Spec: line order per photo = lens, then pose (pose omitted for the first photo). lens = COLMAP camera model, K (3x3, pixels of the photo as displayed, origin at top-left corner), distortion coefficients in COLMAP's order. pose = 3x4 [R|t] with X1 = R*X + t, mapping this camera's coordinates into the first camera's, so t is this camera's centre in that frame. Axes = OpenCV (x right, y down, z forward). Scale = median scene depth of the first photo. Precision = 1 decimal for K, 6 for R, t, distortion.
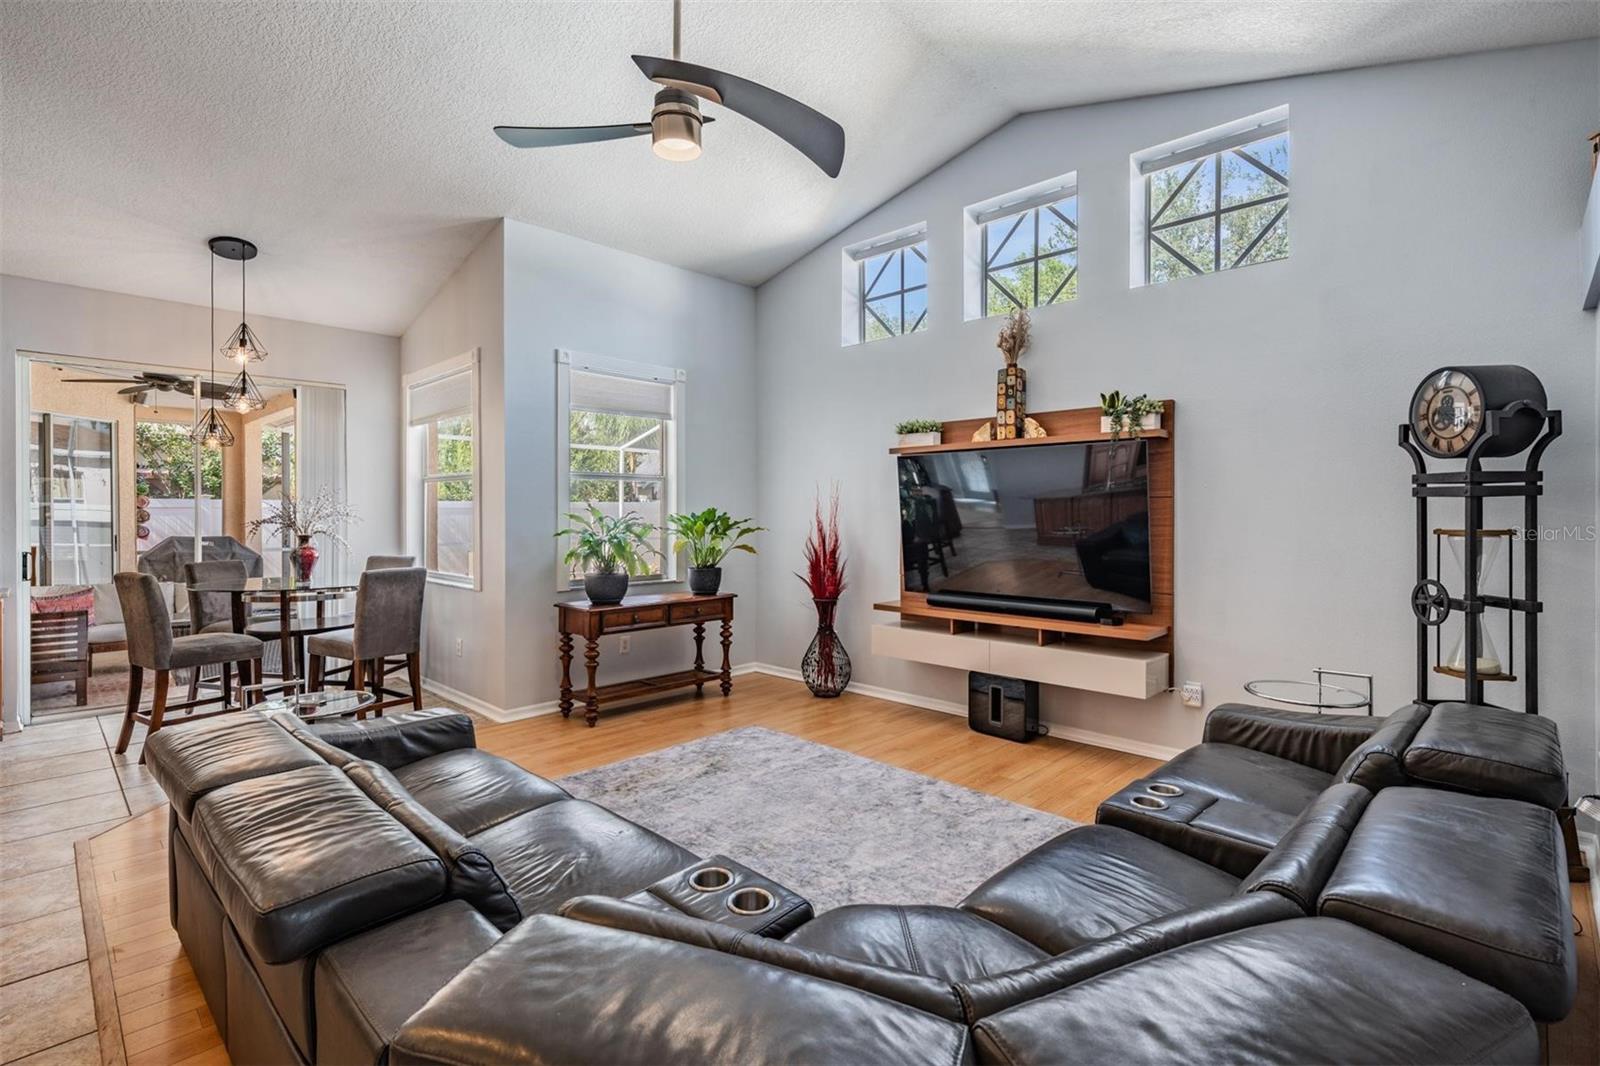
lens RADIAL K [[744.8, 0, 793.0], [0, 744.8, 515.4], [0, 0, 1]] dist [0.001338, 0.000304]
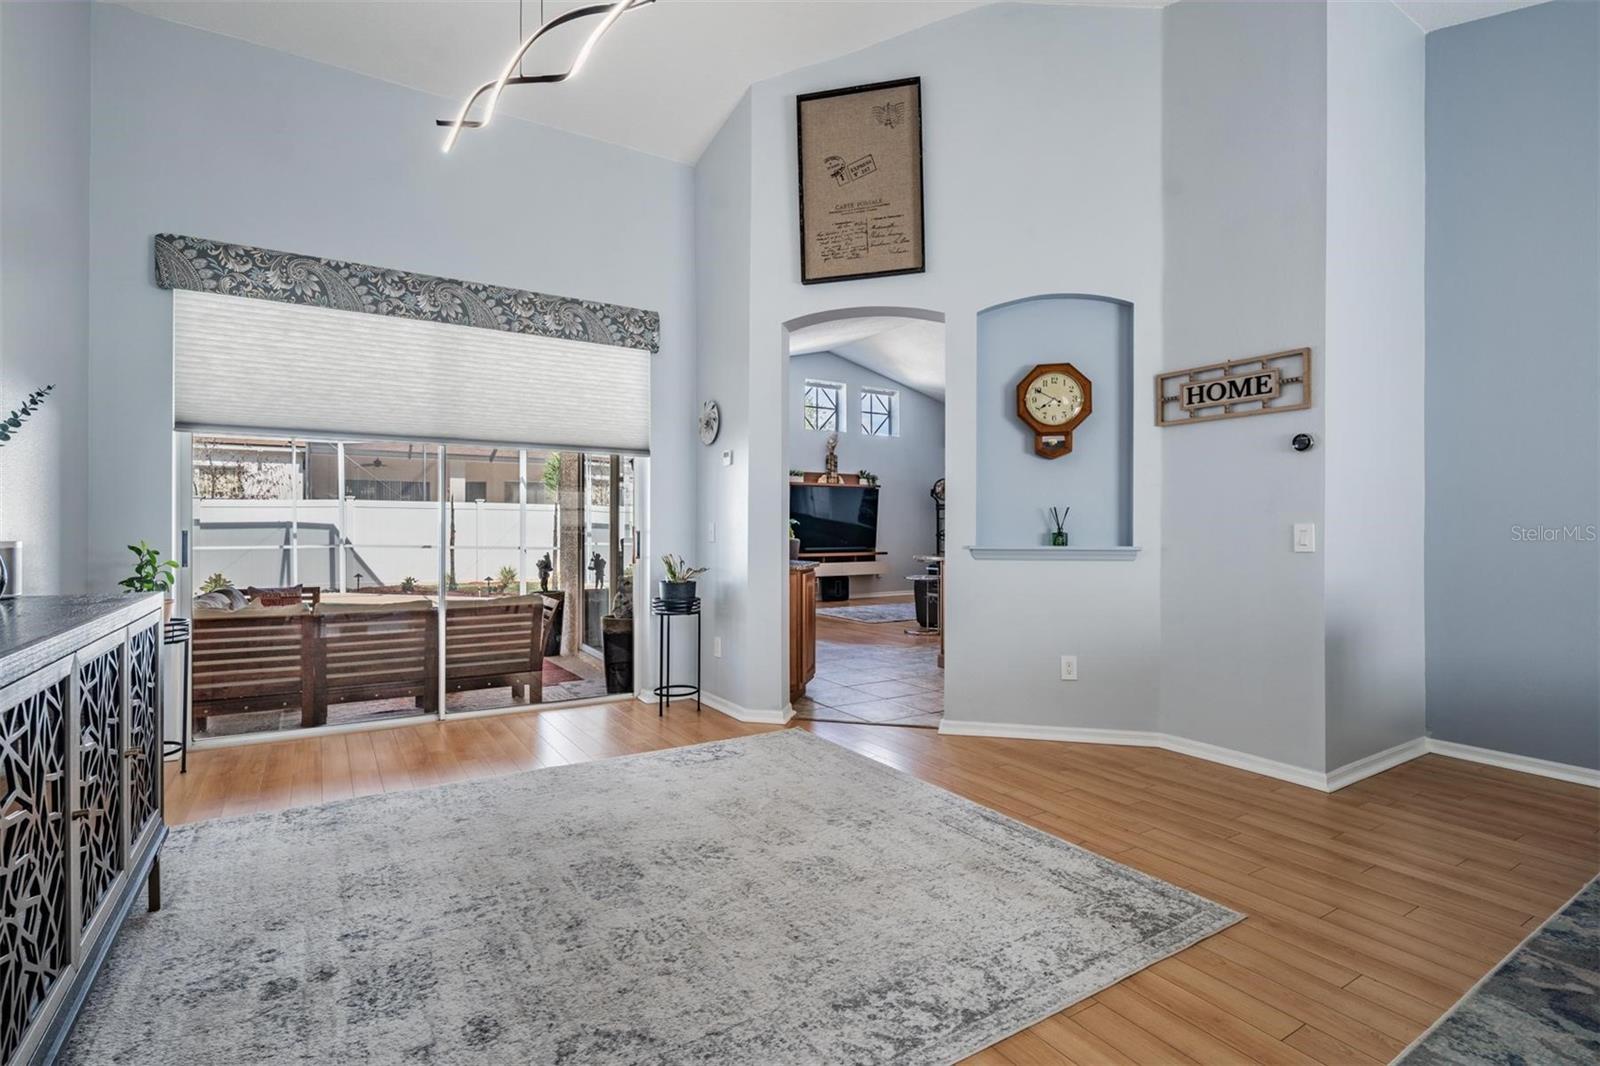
lens RADIAL K [[759.2, 0, 790.1], [0, 759.2, 523.1], [0, 0, 1]] dist [0.000582, -0.000176]
pose [[0.243721, 0.005108, 0.969832, -2.189132], [0.000997, 0.999984, -0.005517, 0.045533], [-0.969845, 0.002311, 0.243712, 0.508120]]
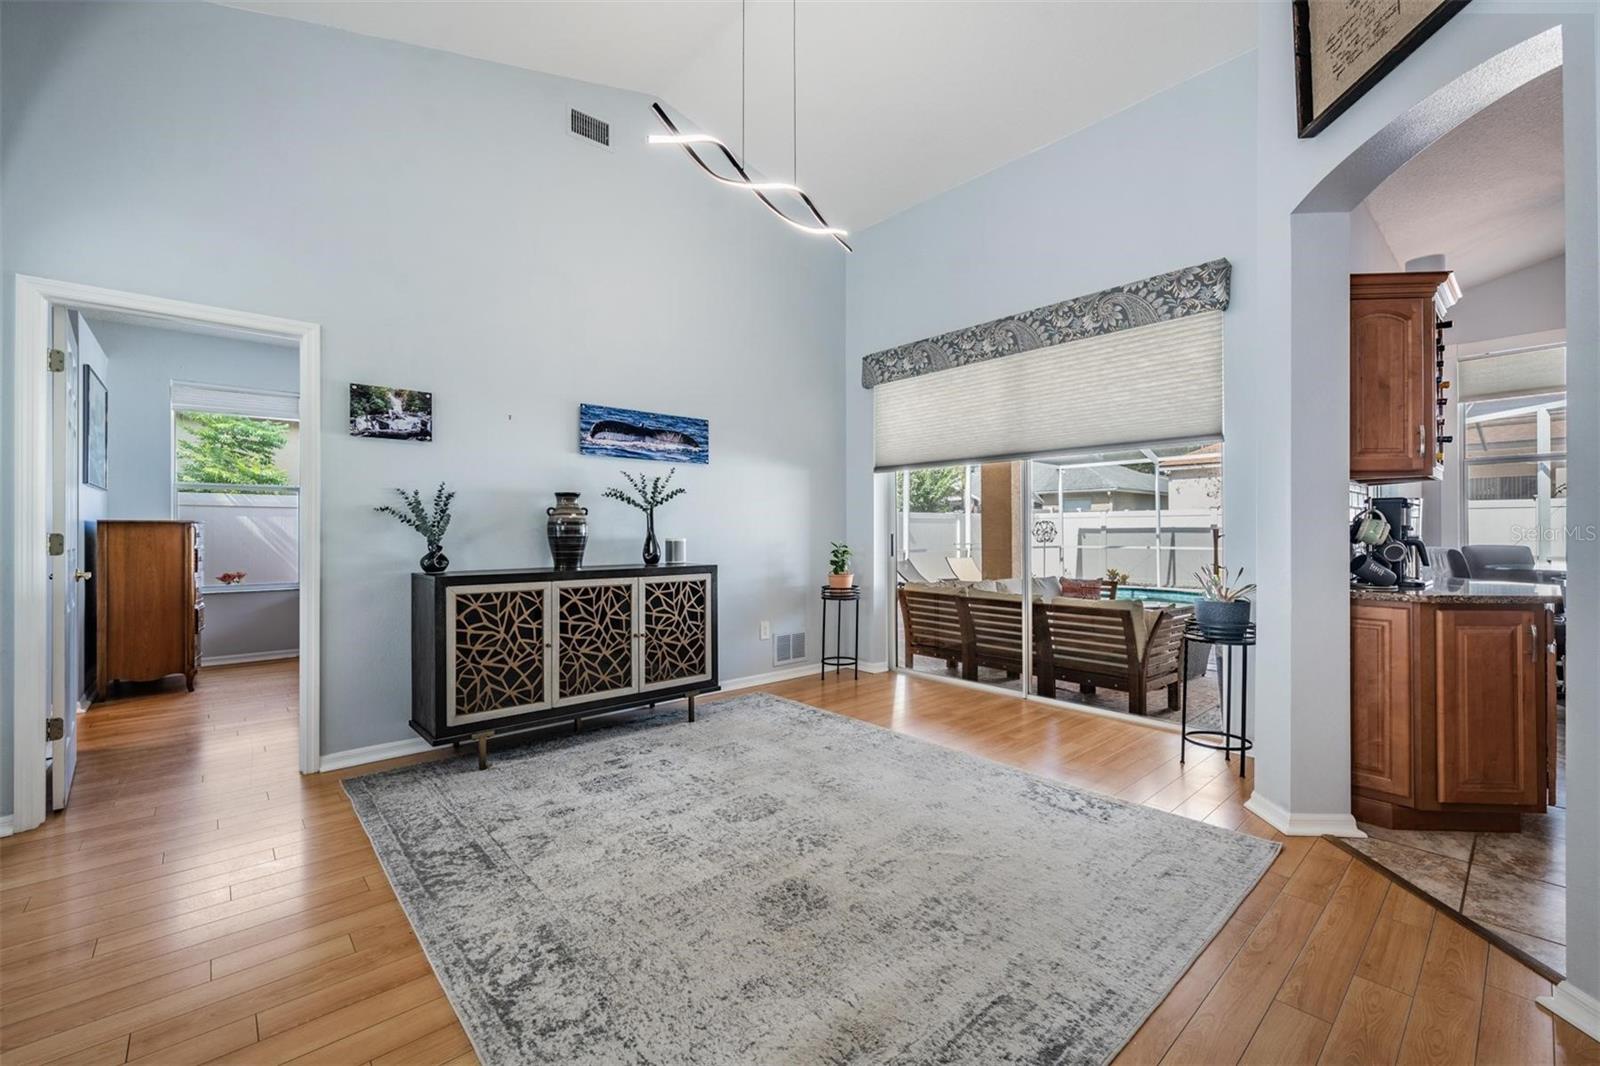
lens RADIAL K [[658.5, 0, 795.8], [0, 658.5, 529.9], [0, 0, 1]] dist [0.001610, 0.000005]
pose [[0.997453, -0.003598, -0.071238, -1.632943], [0.003201, 0.999979, -0.005688, 0.047396], [0.071257, 0.005446, 0.997443, 0.190532]]
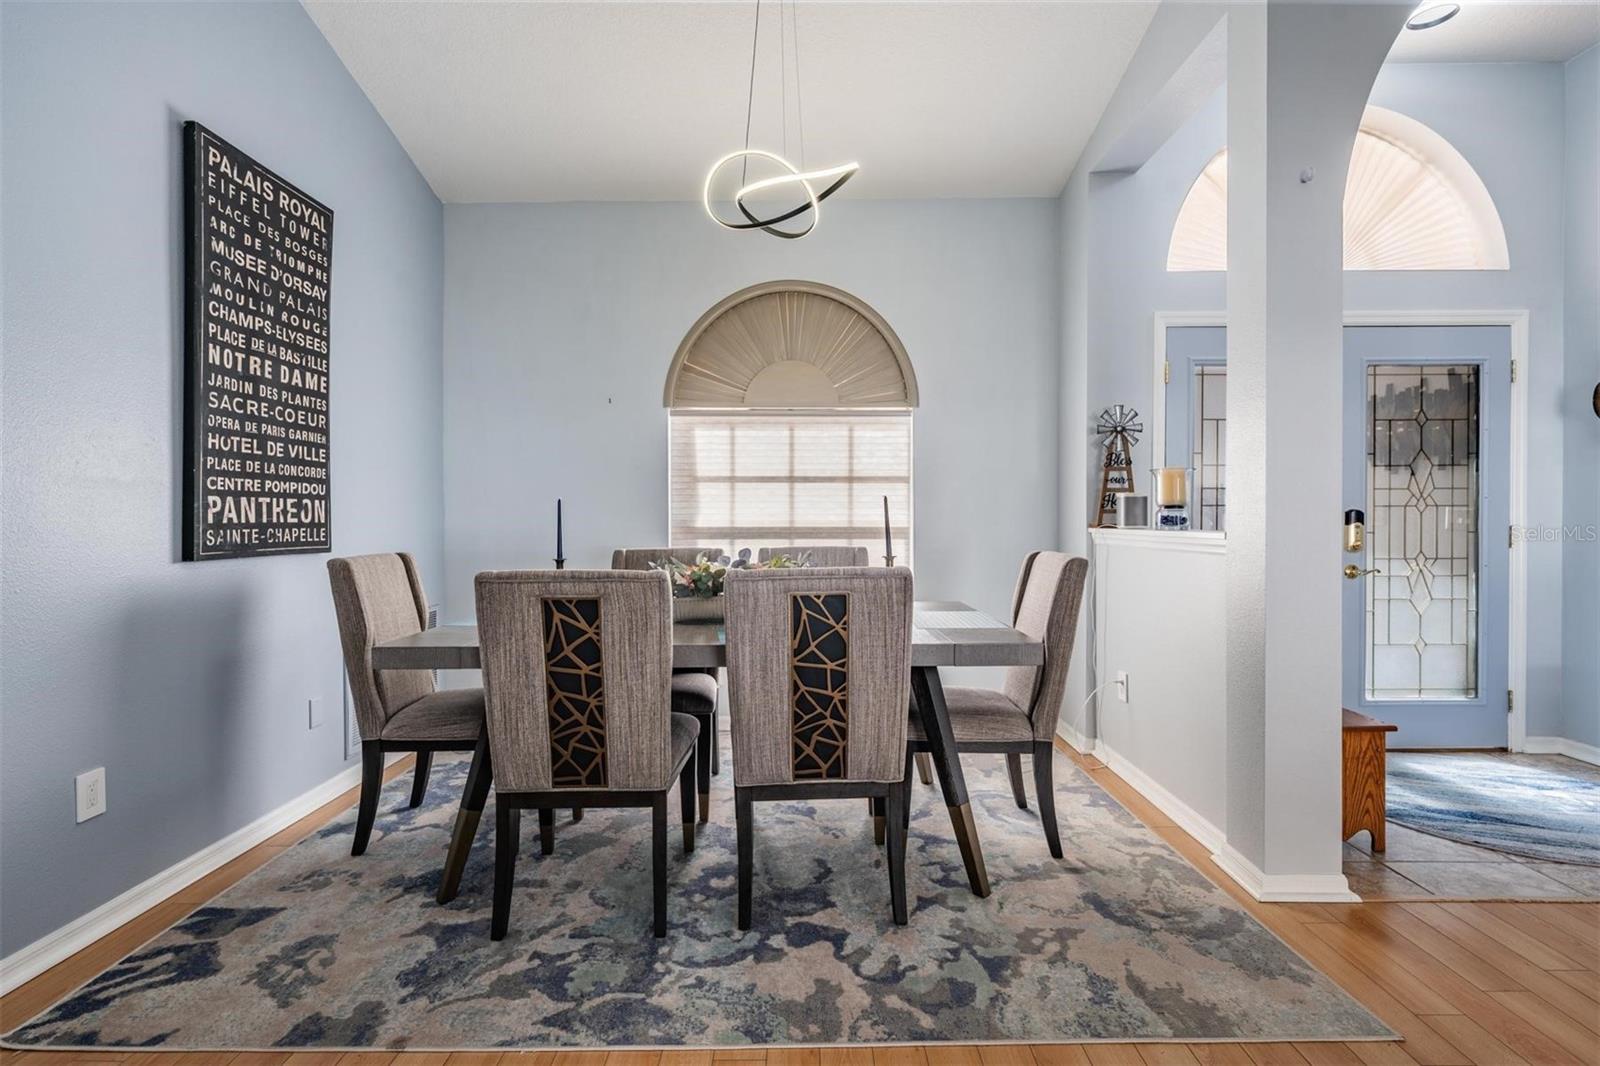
lens RADIAL K [[759.2, 0, 790.1], [0, 759.2, 523.1], [0, 0, 1]] dist [0.000582, -0.000176]
pose [[-0.725394, 0.005910, -0.688308, -1.405980], [0.000127, 0.999964, 0.008452, 0.047562], [0.688333, 0.006044, -0.725369, 0.440685]]
